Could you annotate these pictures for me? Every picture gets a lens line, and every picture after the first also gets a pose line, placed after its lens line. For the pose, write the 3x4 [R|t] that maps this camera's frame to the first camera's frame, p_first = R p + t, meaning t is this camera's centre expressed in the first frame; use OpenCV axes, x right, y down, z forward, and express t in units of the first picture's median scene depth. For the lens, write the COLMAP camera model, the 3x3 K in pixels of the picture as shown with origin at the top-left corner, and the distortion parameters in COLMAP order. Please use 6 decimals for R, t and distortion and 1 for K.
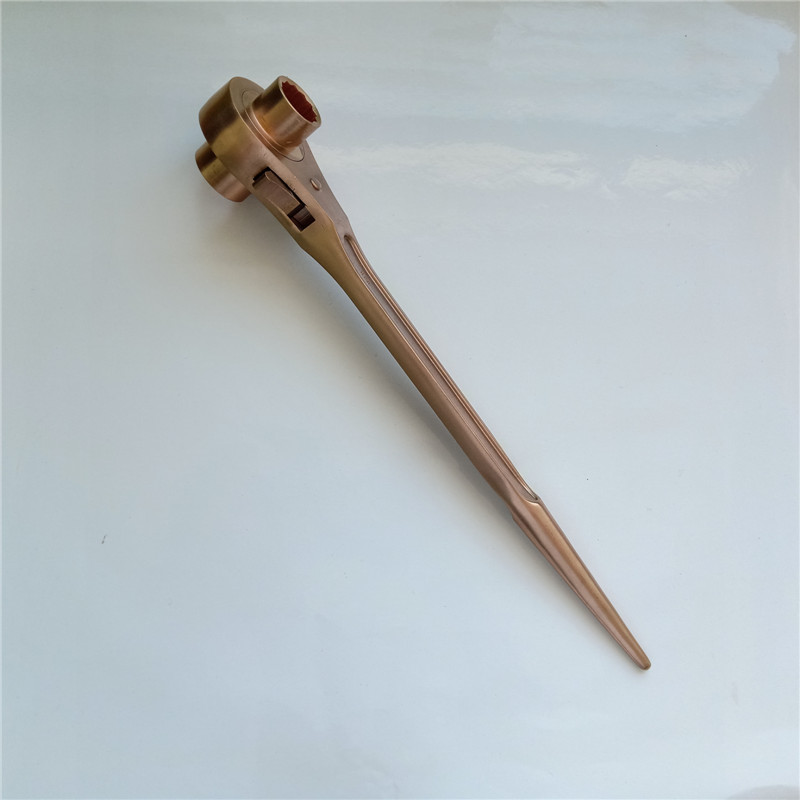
lens RADIAL K [[867.0, 0, 400.0], [0, 867.0, 400.0], [0, 0, 1]] dist [0.177325, -0.476077]
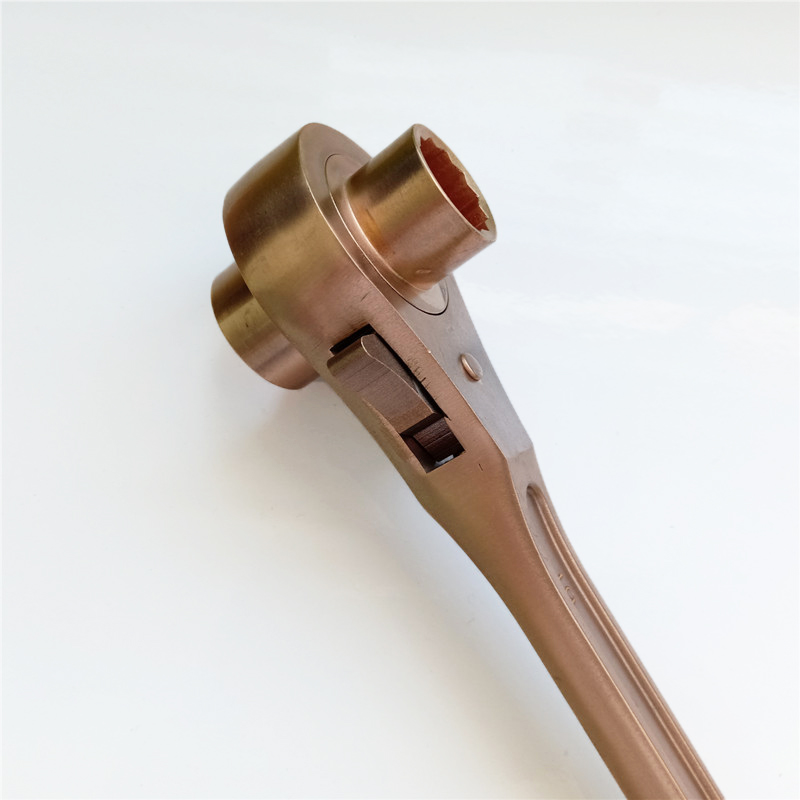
lens RADIAL K [[867.0, 0, 400.0], [0, 867.0, 400.0], [0, 0, 1]] dist [0.177325, -0.476077]
pose [[0.993195, 0.082652, -0.082046, -0.096349], [-0.093351, 0.986227, -0.136534, -0.170955], [0.069631, 0.143264, 0.987232, 0.583080]]
